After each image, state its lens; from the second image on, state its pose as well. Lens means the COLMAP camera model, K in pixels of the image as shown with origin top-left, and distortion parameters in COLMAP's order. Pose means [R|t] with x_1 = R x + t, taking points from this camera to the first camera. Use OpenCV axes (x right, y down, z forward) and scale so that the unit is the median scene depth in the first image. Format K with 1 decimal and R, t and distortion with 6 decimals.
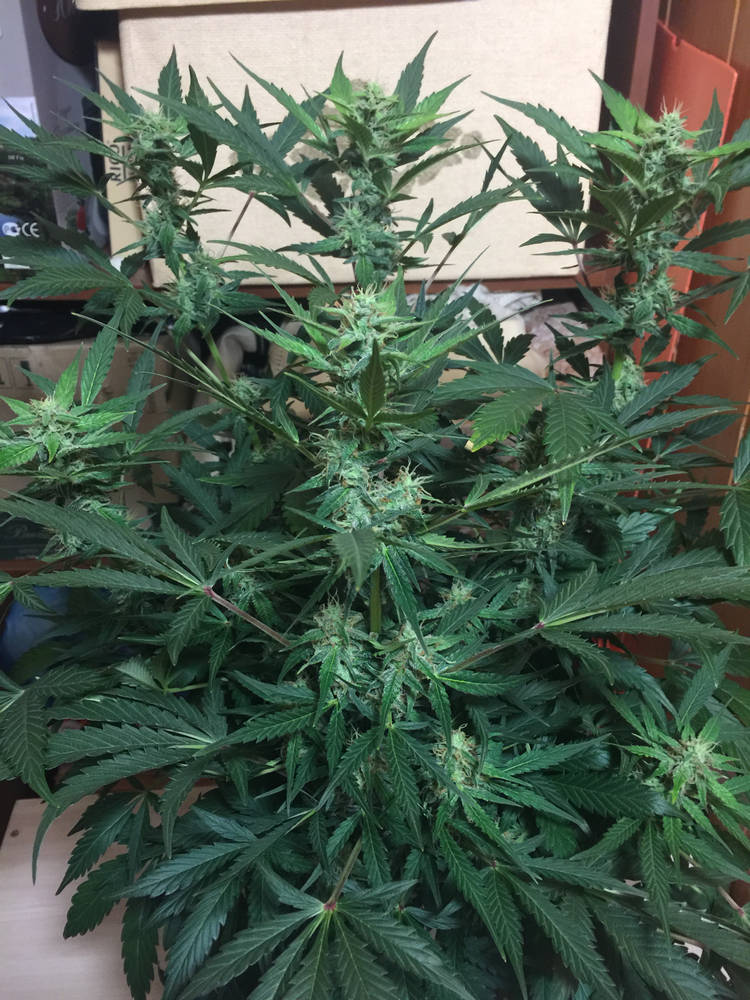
lens RADIAL K [[869.2, 0, 365.2], [0, 869.2, 498.1], [0, 0, 1]] dist [0.051067, -0.048405]
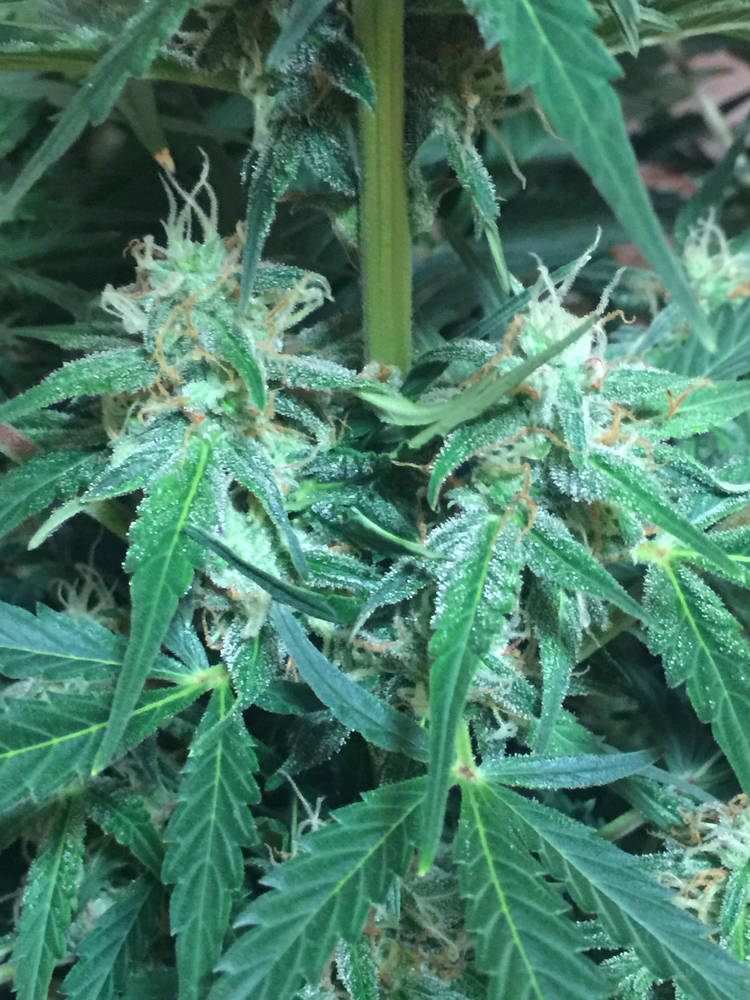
lens RADIAL K [[1691.6, 0, 376.2], [0, 1691.6, 500.1], [0, 0, 1]] dist [-0.068152, 0.000000]
pose [[0.999337, -0.026376, 0.025082, -0.002861], [0.025517, 0.999097, 0.033984, 0.176030], [-0.025955, -0.033322, 0.999108, 0.576310]]
